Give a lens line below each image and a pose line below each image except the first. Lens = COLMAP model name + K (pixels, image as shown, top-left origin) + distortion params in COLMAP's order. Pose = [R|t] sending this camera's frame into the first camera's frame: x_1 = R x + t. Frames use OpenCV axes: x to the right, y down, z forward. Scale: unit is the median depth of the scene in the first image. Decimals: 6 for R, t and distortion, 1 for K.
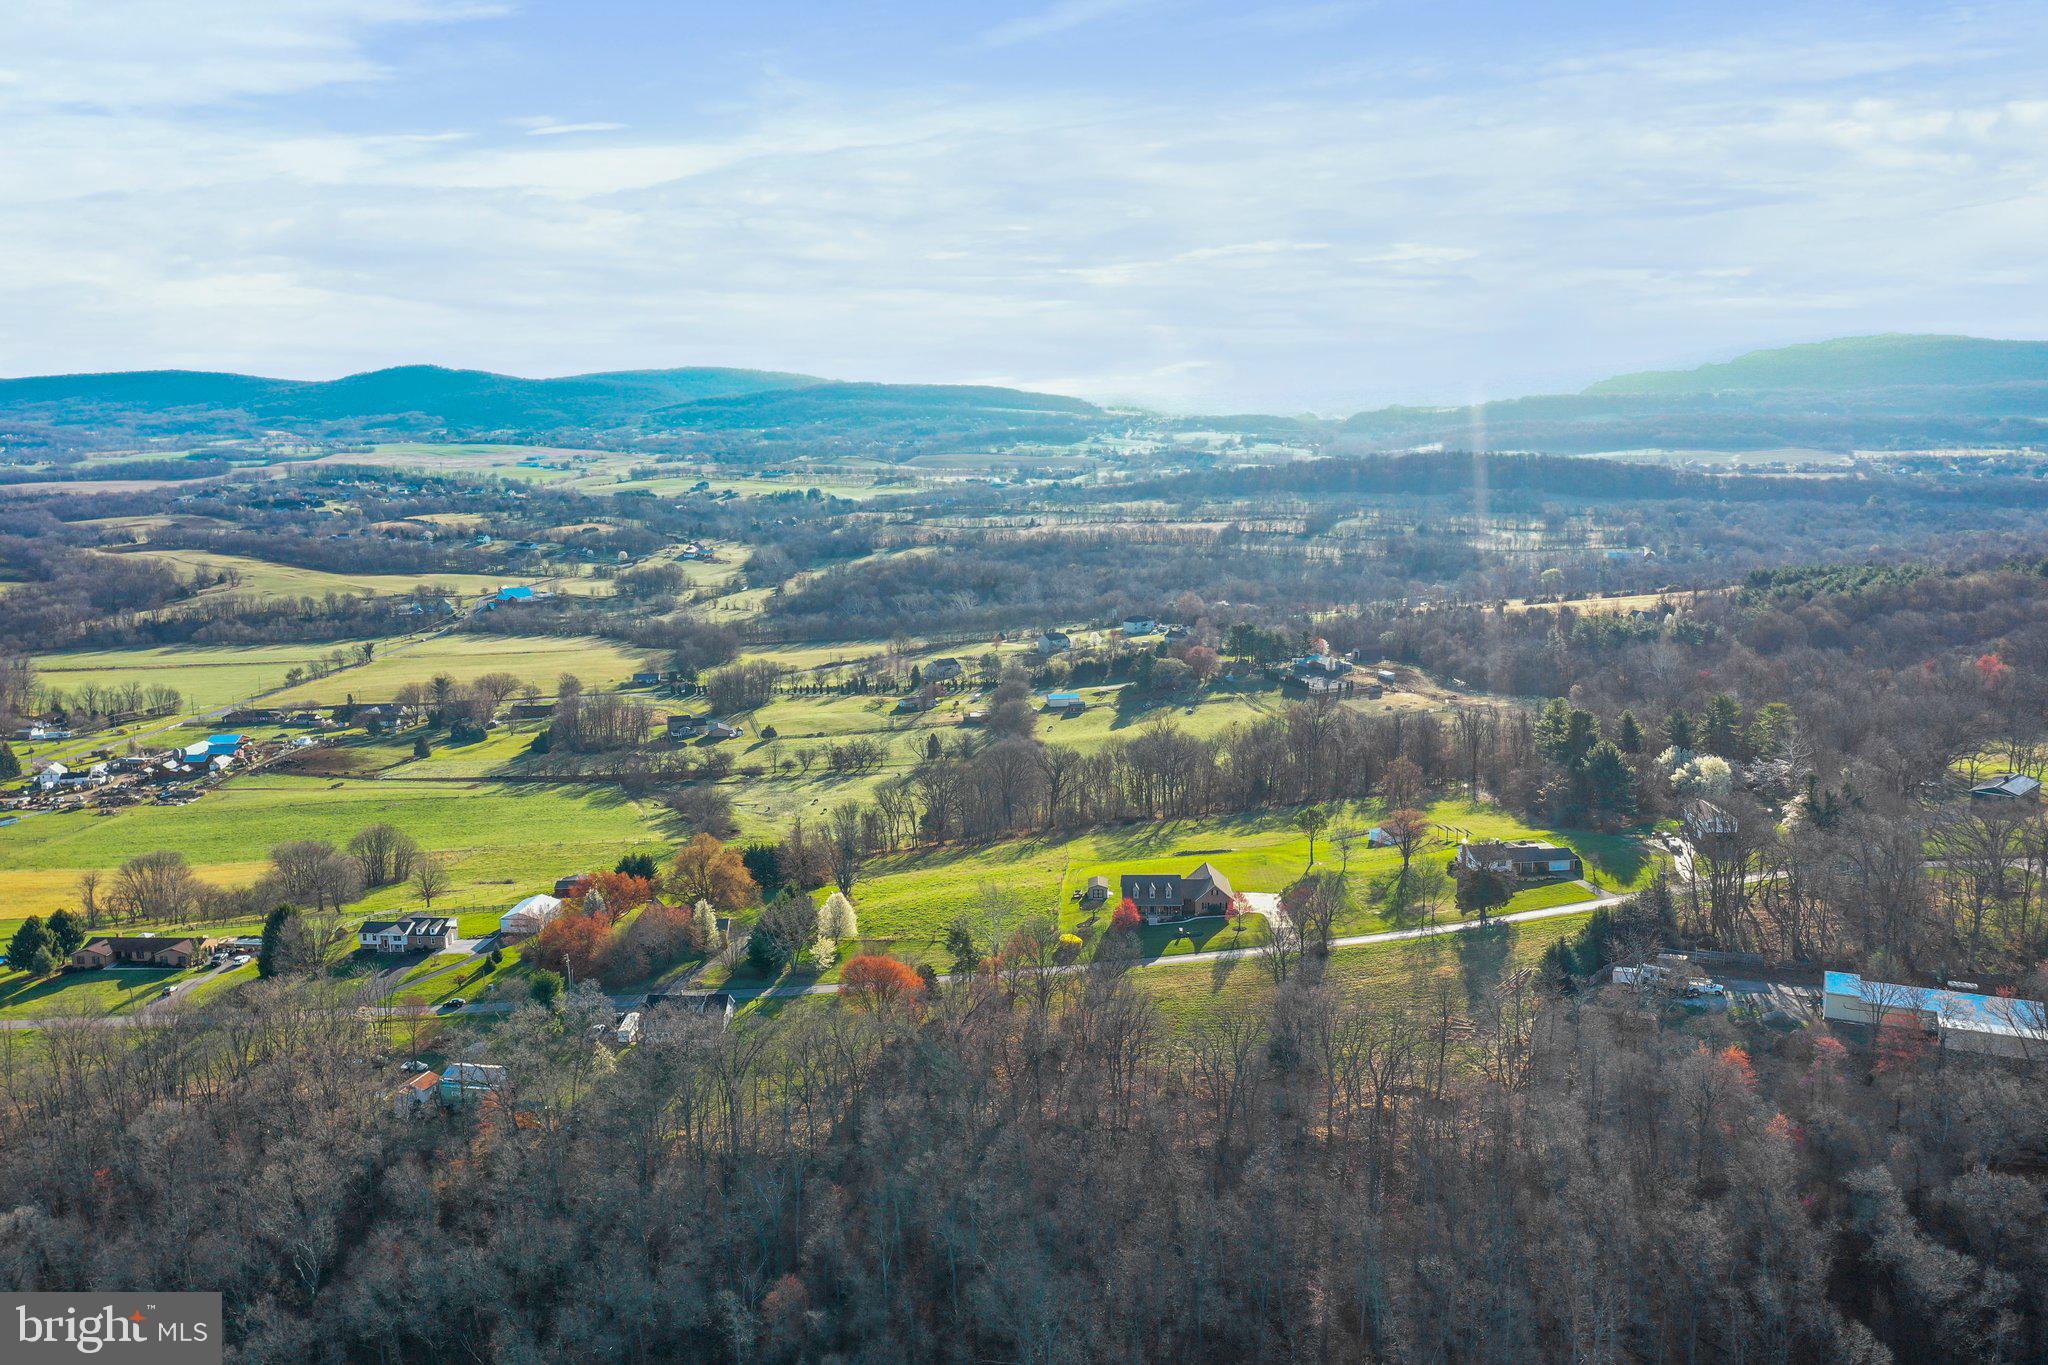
lens RADIAL K [[1619.9, 0, 1024.0], [0, 1619.9, 682.5], [0, 0, 1]] dist [0.007787, 0.002564]
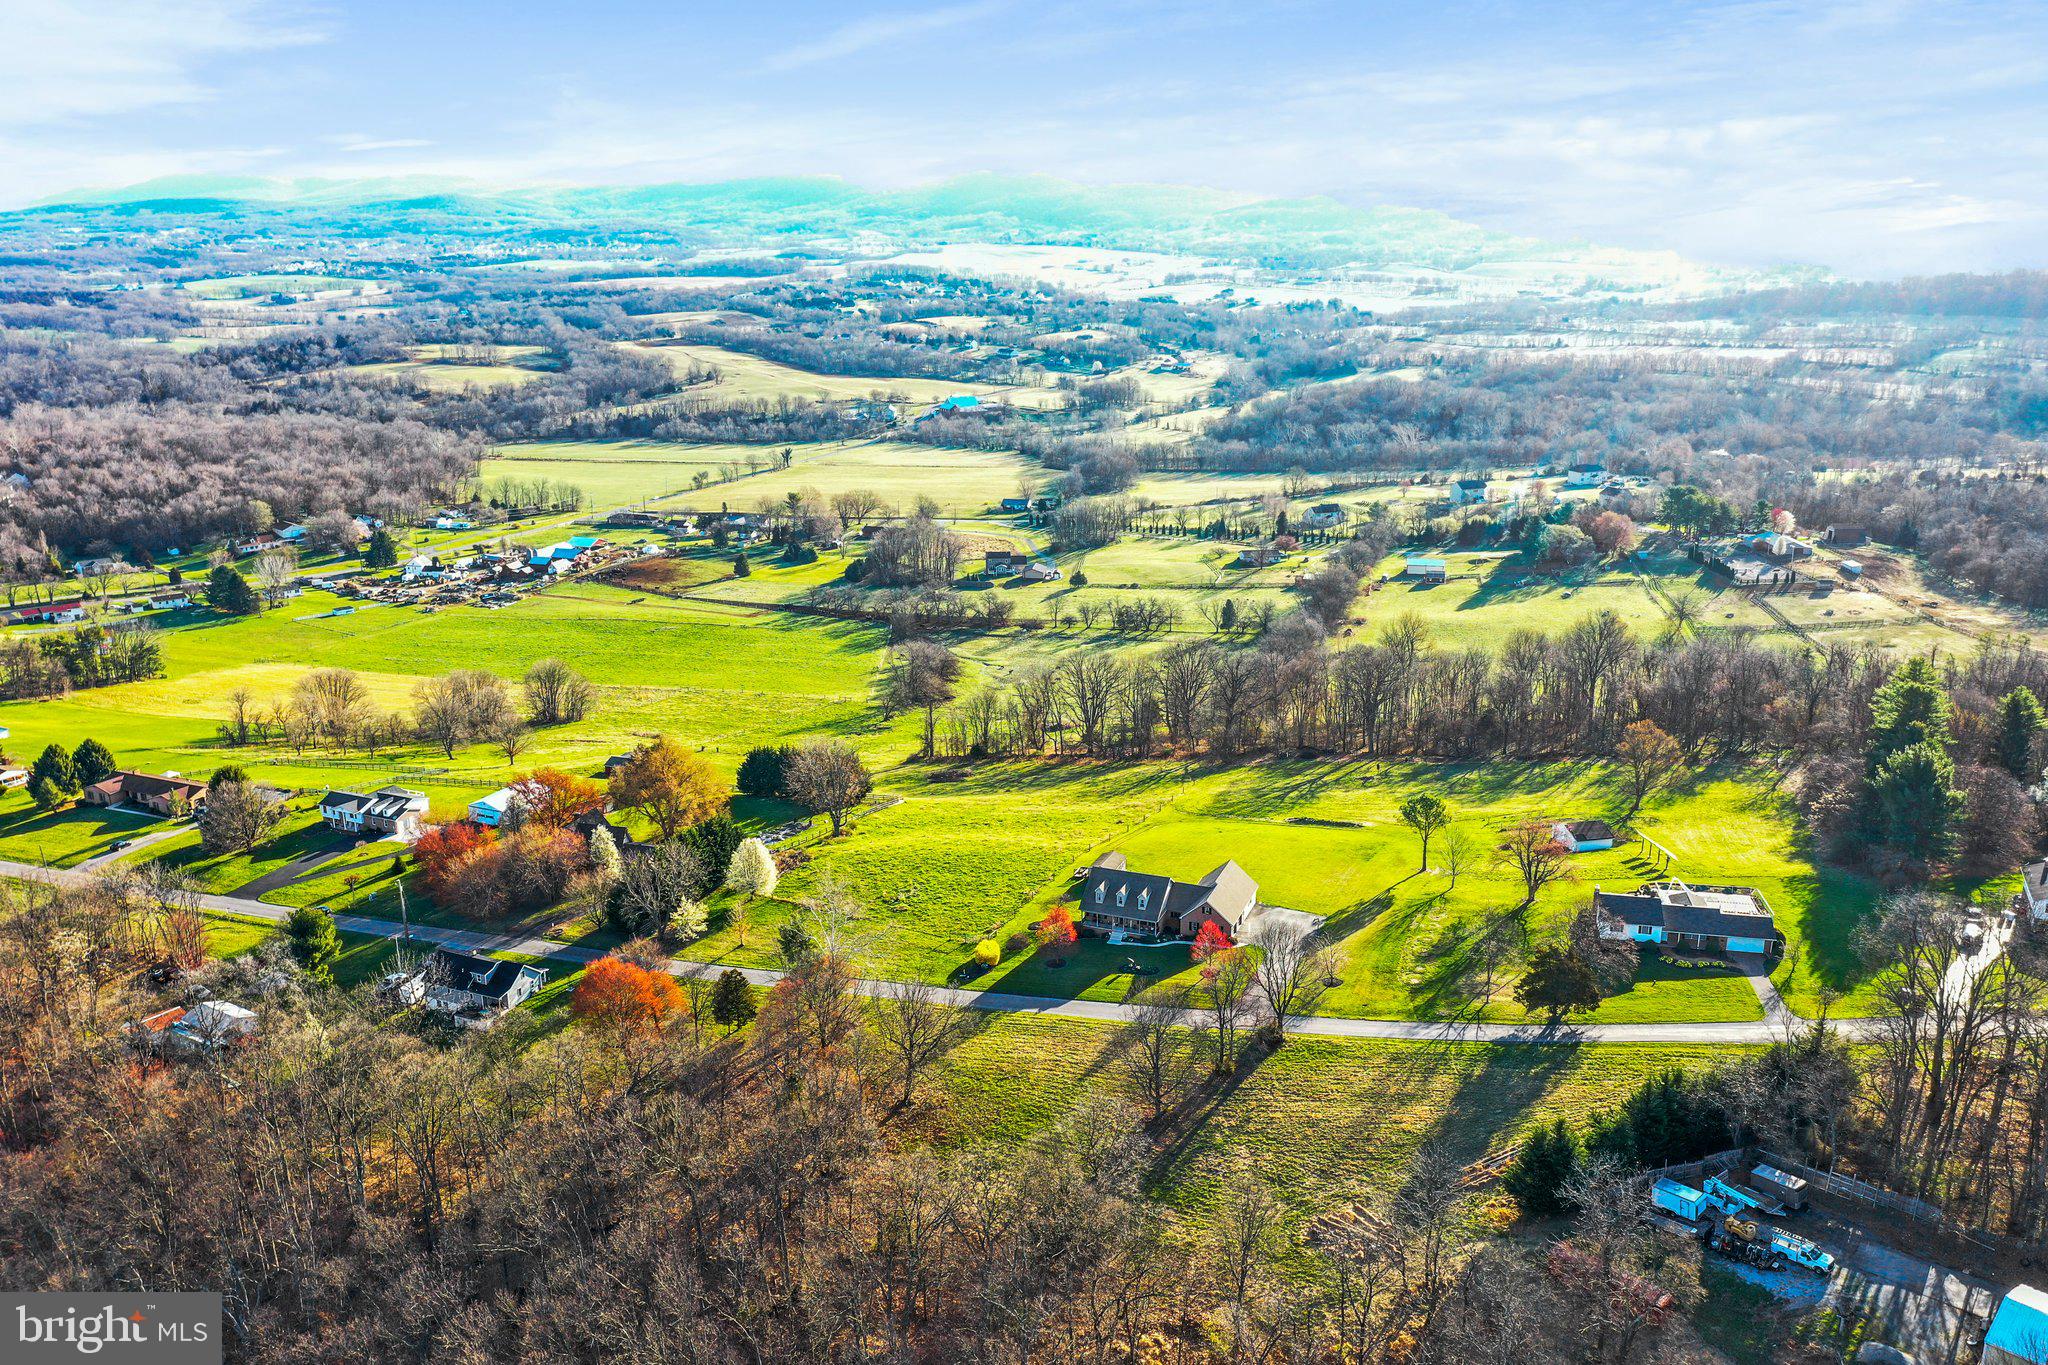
lens RADIAL K [[1619.9, 0, 1028.6], [0, 1619.9, 662.8], [0, 0, 1]] dist [0.013072, 0.006241]
pose [[0.938093, 0.096318, -0.332722, 0.103062], [-0.061064, 0.991503, 0.114857, -0.021129], [0.340958, -0.087429, 0.936004, 0.119315]]
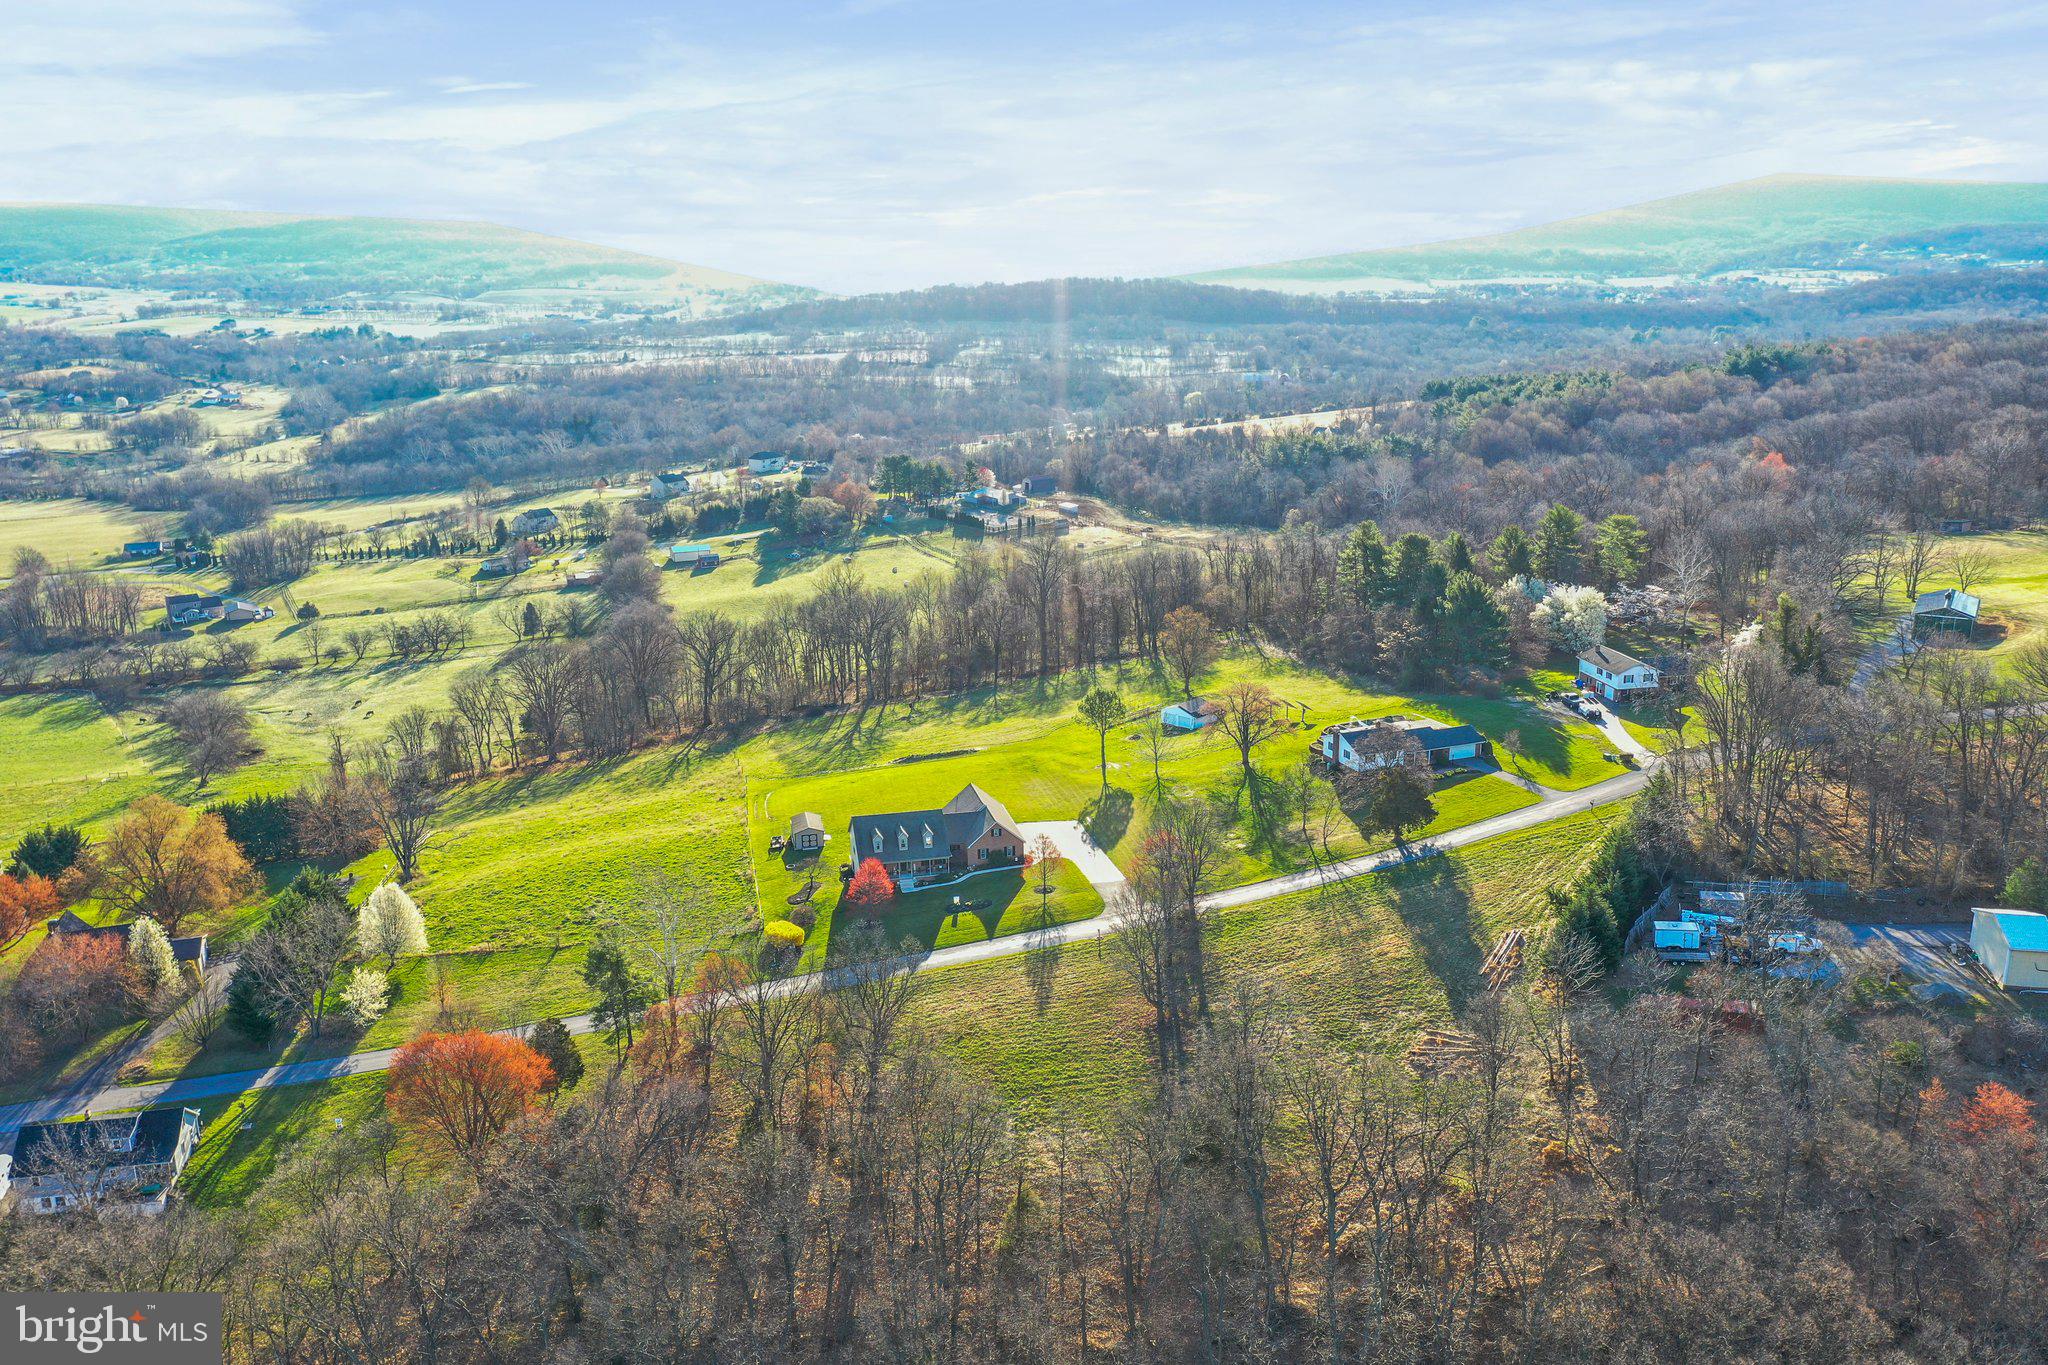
lens RADIAL K [[1619.9, 0, 1024.0], [0, 1619.9, 682.5], [0, 0, 1]] dist [0.007787, 0.002564]
pose [[0.969831, -0.063130, 0.235464, -0.008514], [0.040755, 0.994281, 0.098715, 0.001702], [-0.240349, -0.086141, 0.966857, 0.138724]]
